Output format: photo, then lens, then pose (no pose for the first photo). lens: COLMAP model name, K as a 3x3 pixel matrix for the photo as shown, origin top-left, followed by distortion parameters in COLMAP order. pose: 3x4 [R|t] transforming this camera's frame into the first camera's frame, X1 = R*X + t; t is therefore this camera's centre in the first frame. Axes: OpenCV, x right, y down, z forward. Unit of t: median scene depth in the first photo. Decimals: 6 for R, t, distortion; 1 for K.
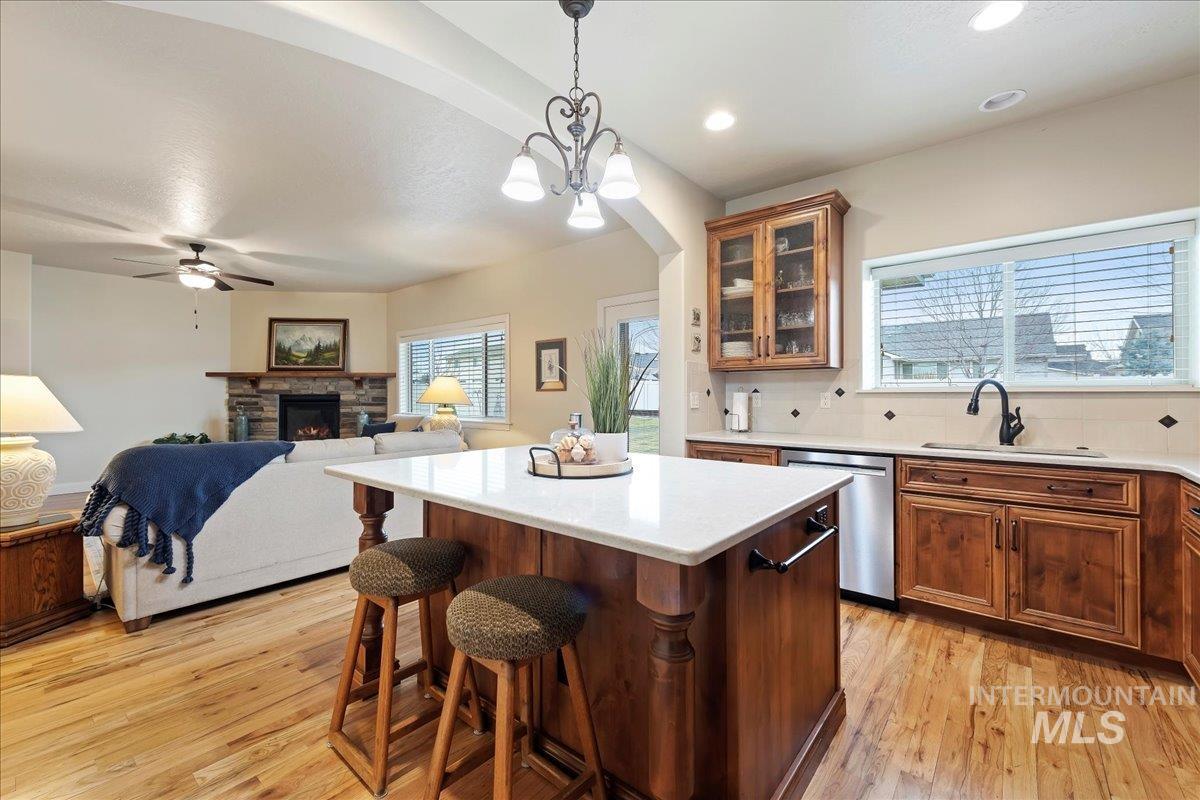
lens RADIAL K [[495.1, 0, 619.2], [0, 495.1, 394.5], [0, 0, 1]] dist [0.001115, -0.000031]
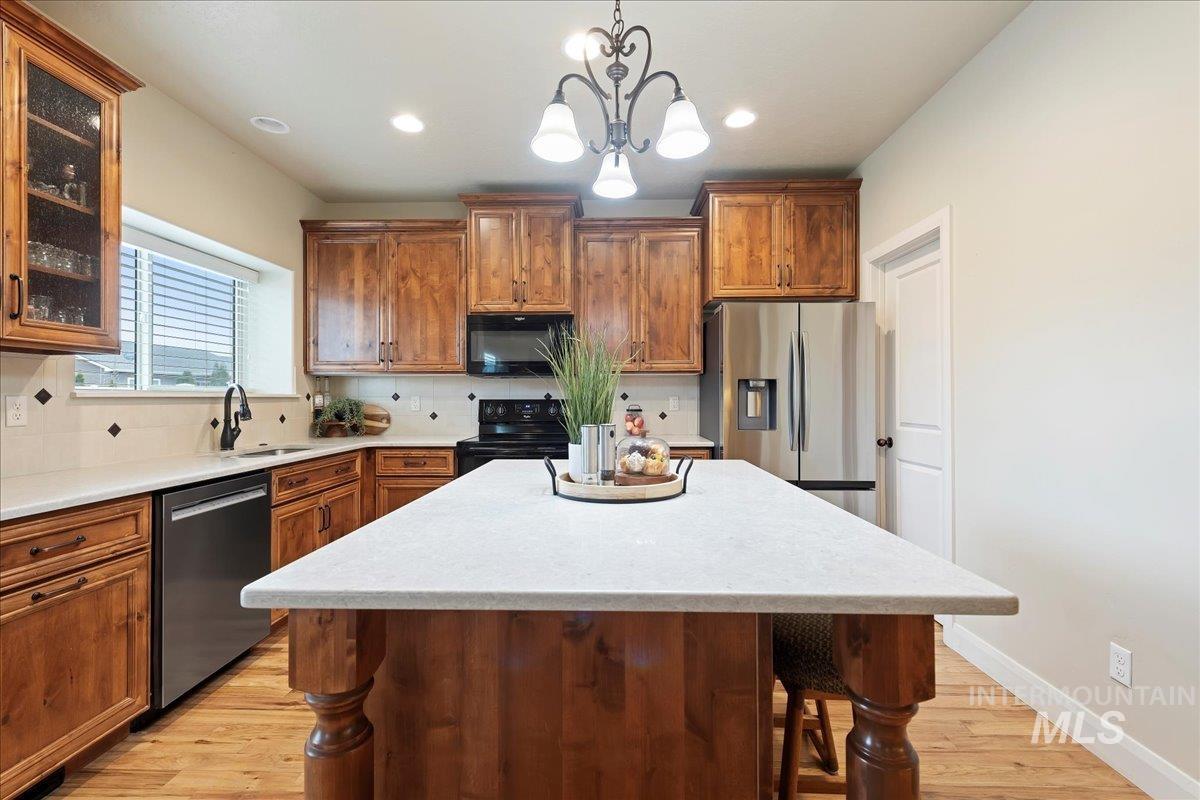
lens RADIAL K [[535.8, 0, 604.7], [0, 535.8, 393.1], [0, 0, 1]] dist [0.000097, -0.000409]
pose [[-0.620976, 0.008460, 0.783784, -0.539671], [0.002109, 0.999956, -0.009123, -0.001681], [-0.783827, -0.004012, -0.620967, 1.076668]]
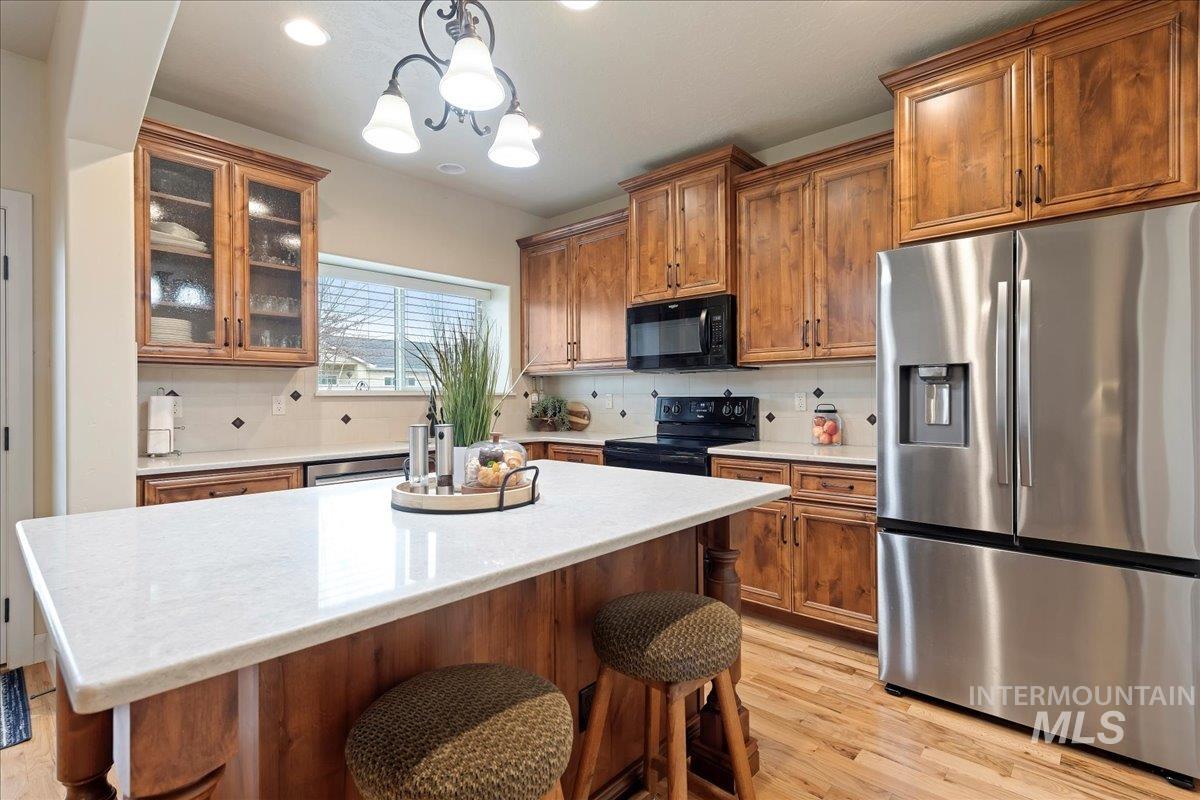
lens RADIAL K [[571.7, 0, 581.8], [0, 571.7, 397.1], [0, 0, 1]] dist [0.001392, -0.005135]
pose [[0.057423, -0.000591, 0.998350, -0.640598], [0.005170, 0.999987, 0.000295, 0.000511], [-0.998337, 0.005145, 0.057426, 0.546628]]
